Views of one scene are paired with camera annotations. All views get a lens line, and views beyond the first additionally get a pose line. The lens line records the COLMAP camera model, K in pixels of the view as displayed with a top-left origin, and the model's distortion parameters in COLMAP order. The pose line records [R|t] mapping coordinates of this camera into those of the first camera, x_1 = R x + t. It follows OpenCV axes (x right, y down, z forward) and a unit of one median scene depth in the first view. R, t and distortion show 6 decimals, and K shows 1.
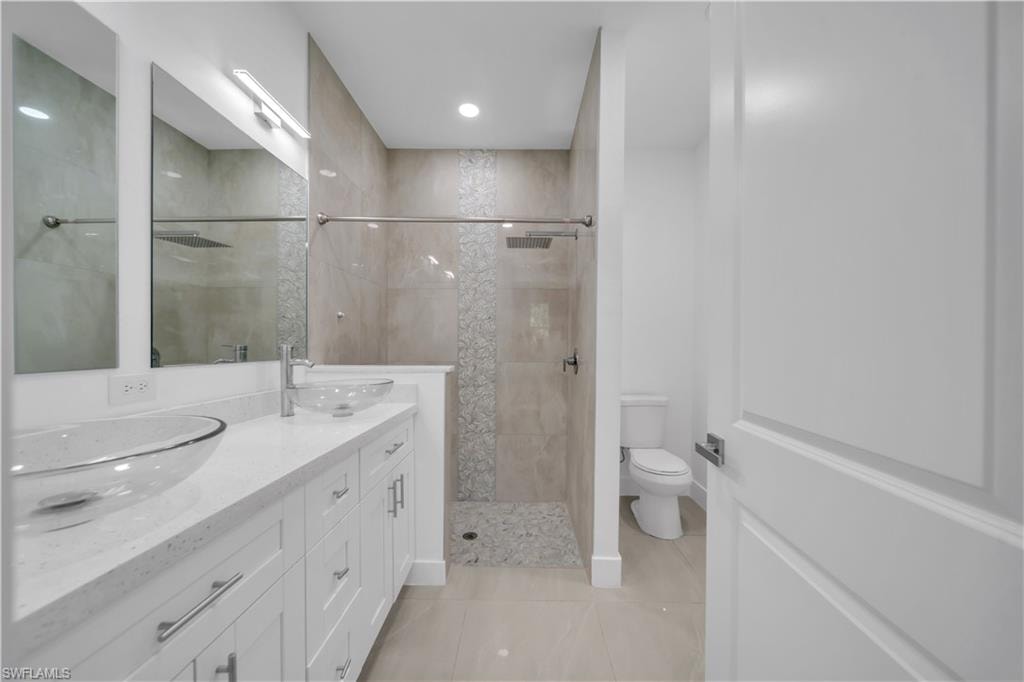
lens RADIAL K [[354.2, 0, 514.6], [0, 354.2, 346.8], [0, 0, 1]] dist [-0.000721, -0.000230]
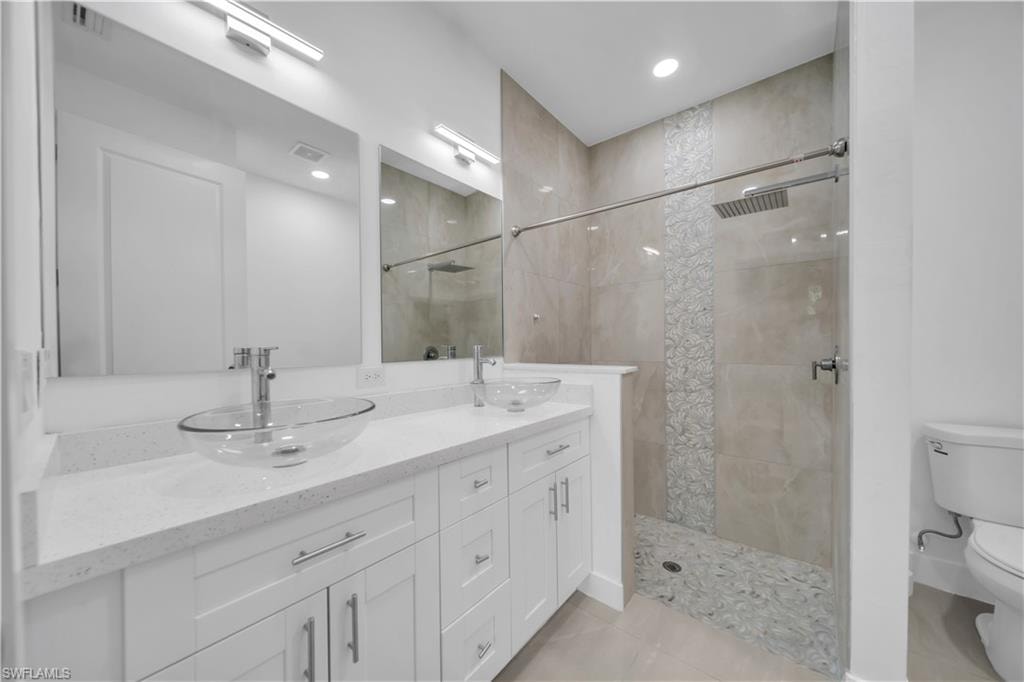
lens RADIAL K [[354.2, 0, 514.6], [0, 354.2, 346.8], [0, 0, 1]] dist [-0.000721, -0.000230]
pose [[0.782097, -0.007503, -0.623112, 0.119057], [0.010379, 0.999946, 0.000987, -0.000282], [0.623071, -0.007239, 0.782132, 0.105975]]
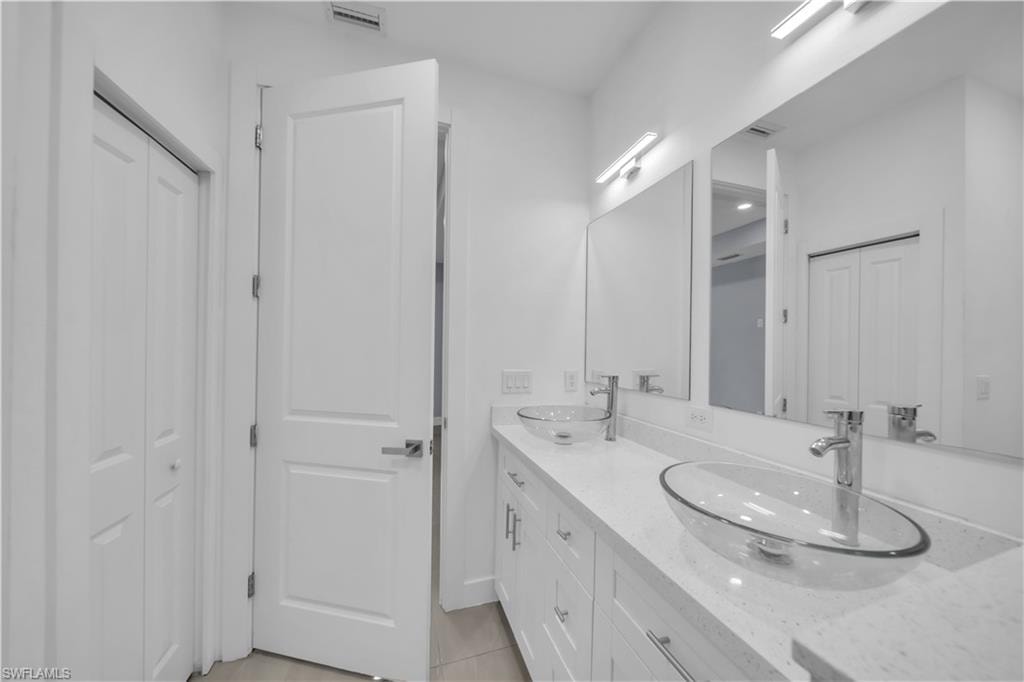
lens RADIAL K [[354.2, 0, 514.6], [0, 354.2, 346.8], [0, 0, 1]] dist [-0.000721, -0.000230]
pose [[-0.945768, -0.018666, -0.324306, 0.008128], [-0.019822, 0.999803, 0.000262, -0.061422], [0.324237, 0.006677, -0.945952, 0.897298]]
